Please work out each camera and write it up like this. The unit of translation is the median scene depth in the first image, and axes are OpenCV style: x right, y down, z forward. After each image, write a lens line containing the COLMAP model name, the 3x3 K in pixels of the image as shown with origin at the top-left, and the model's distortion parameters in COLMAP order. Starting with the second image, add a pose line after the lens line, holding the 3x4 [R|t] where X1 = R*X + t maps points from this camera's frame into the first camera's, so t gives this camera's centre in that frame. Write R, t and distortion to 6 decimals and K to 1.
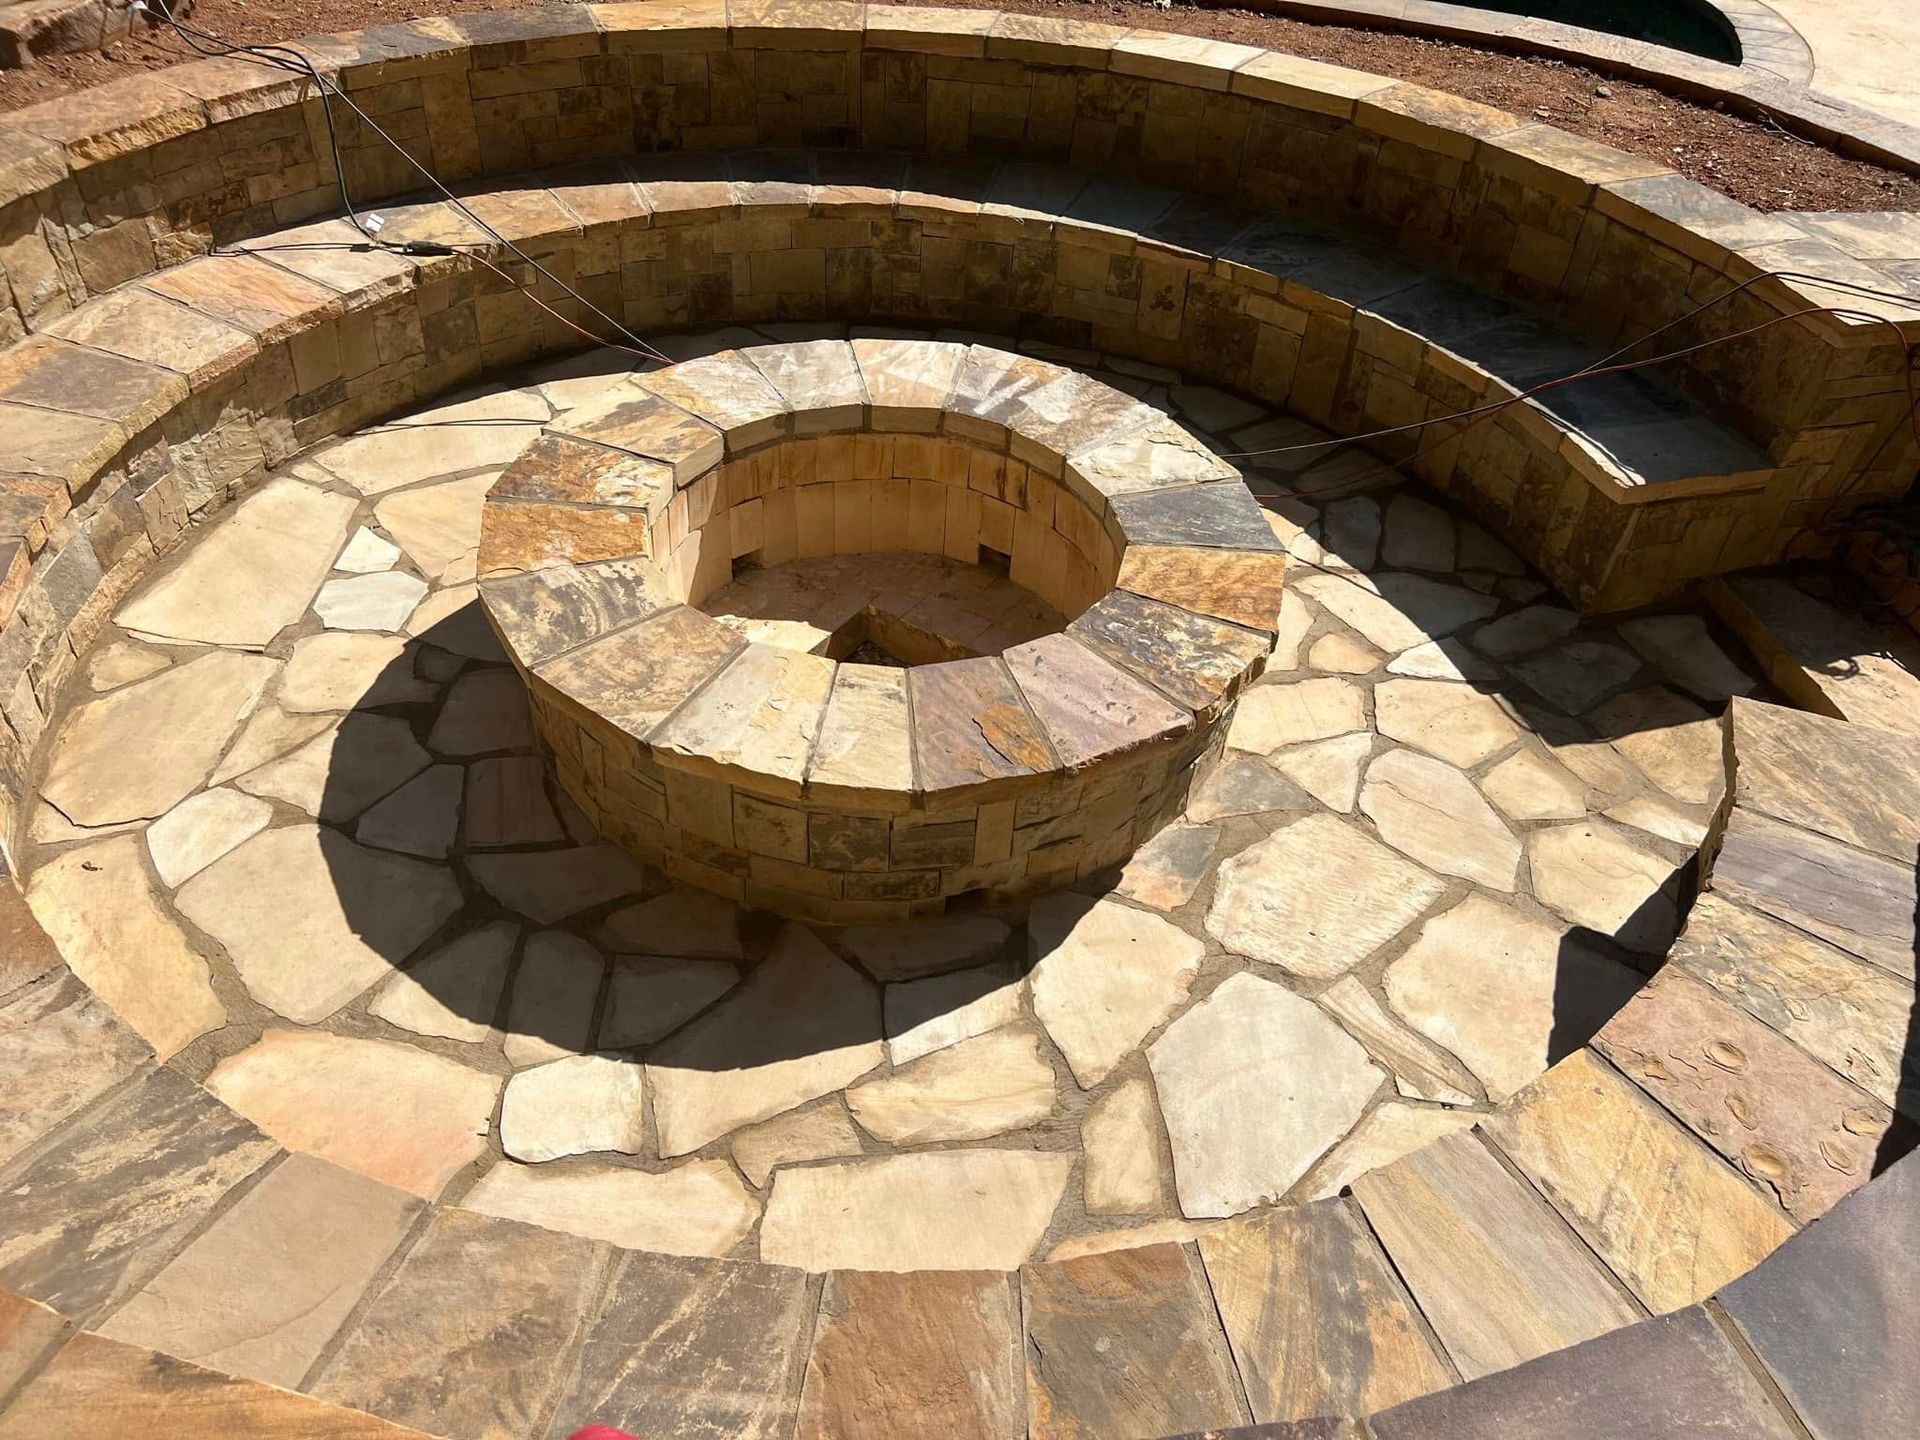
lens RADIAL K [[1347.9, 0, 958.7], [0, 1347.9, 757.2], [0, 0, 1]] dist [0.034554, -0.040207]
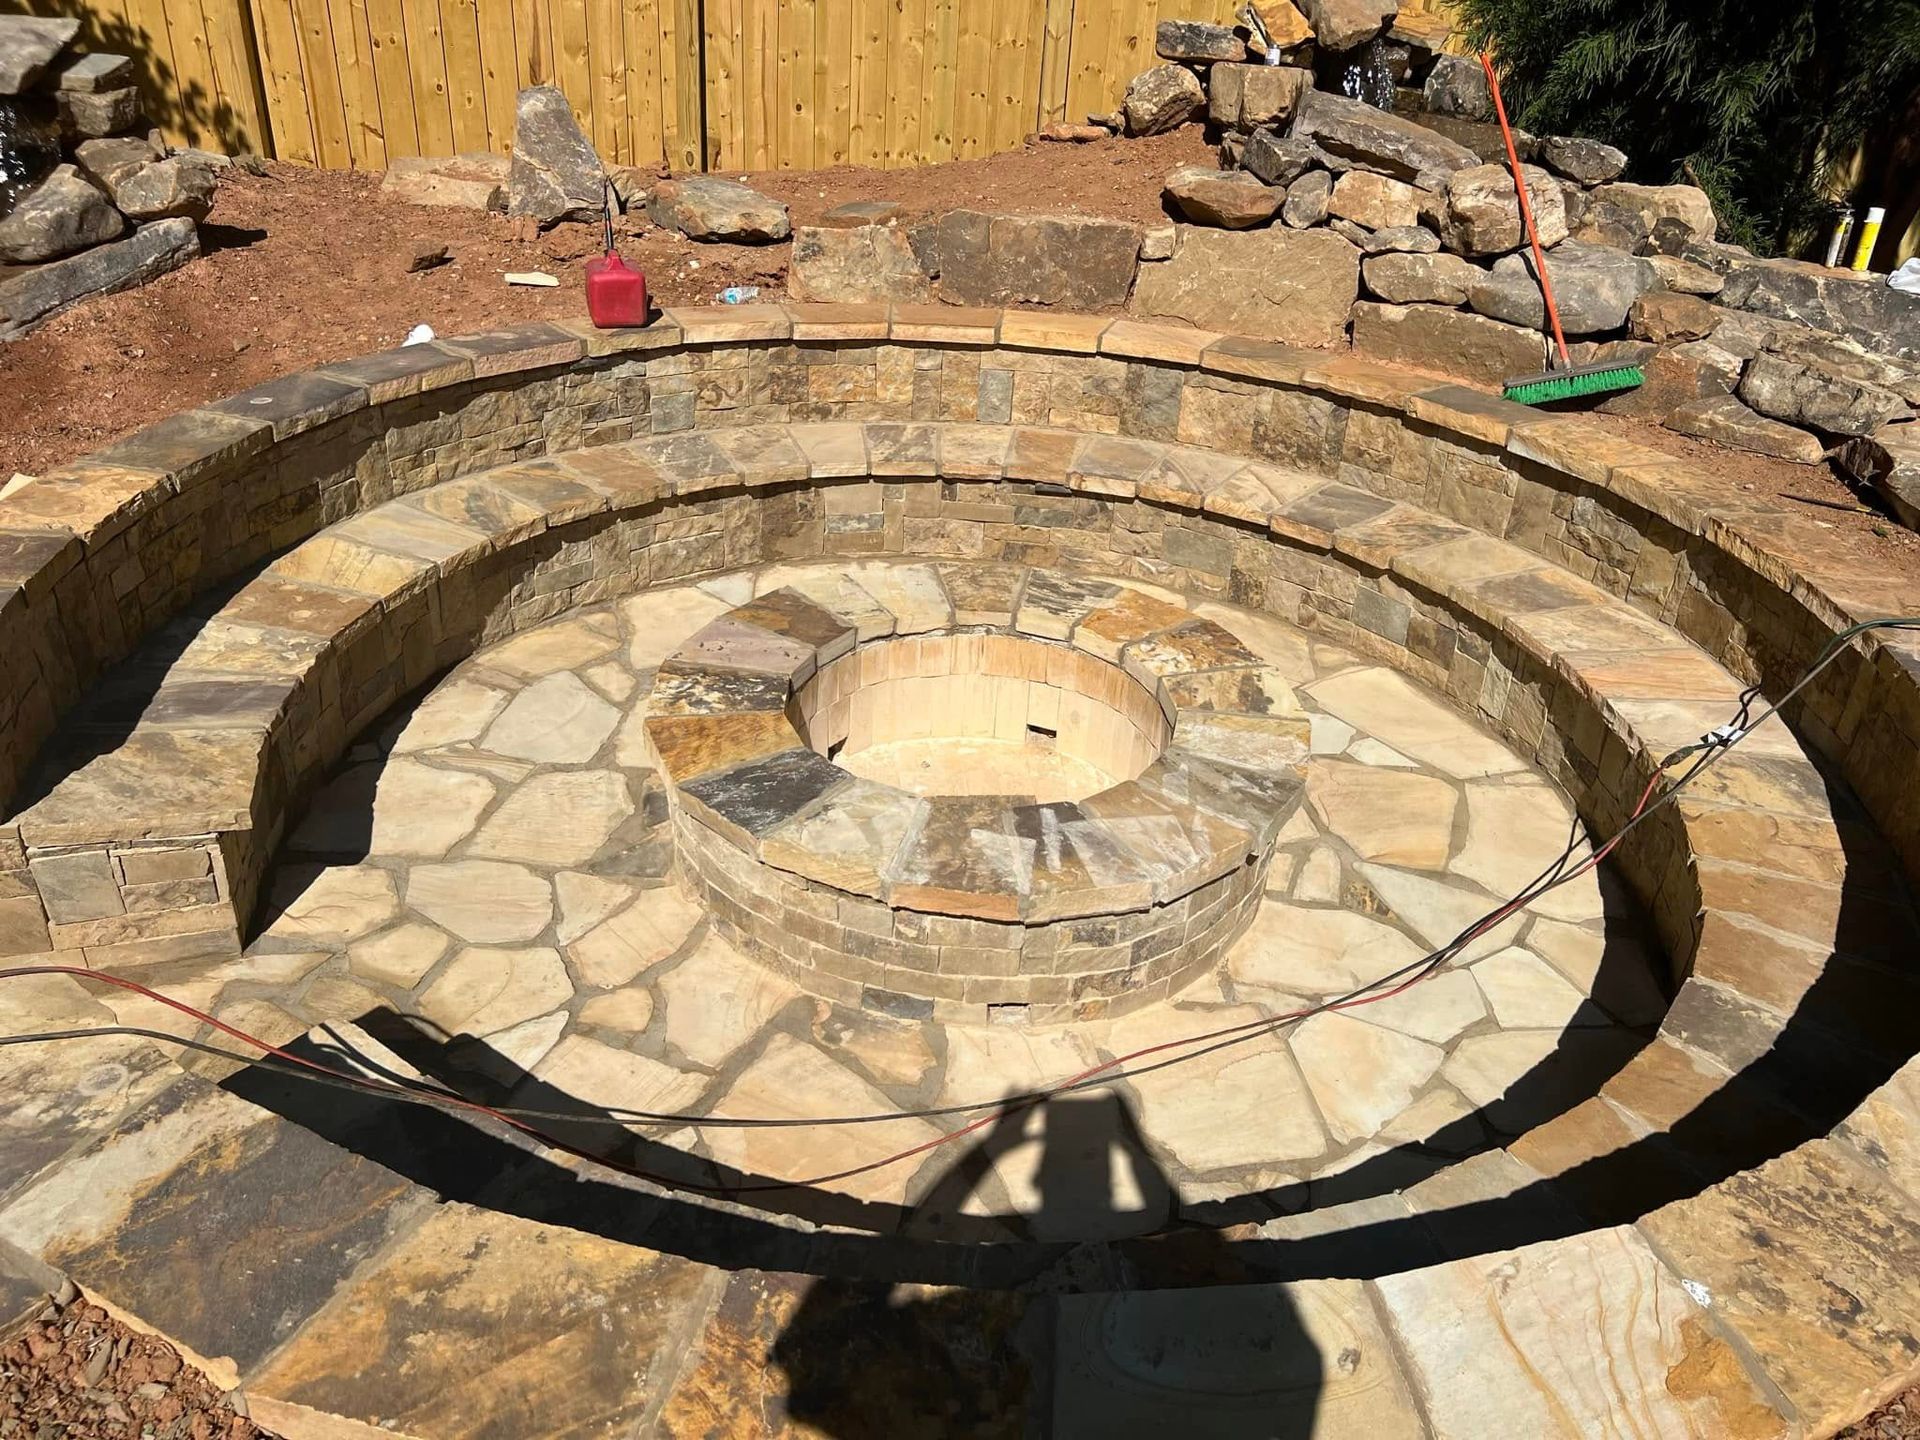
lens RADIAL K [[1347.9, 0, 958.7], [0, 1347.9, 757.2], [0, 0, 1]] dist [0.034554, -0.040207]
pose [[-0.774249, 0.254123, -0.579621, 0.646376], [-0.504218, 0.305827, 0.807610, -1.073262], [0.382496, 0.917546, -0.108653, 1.120356]]
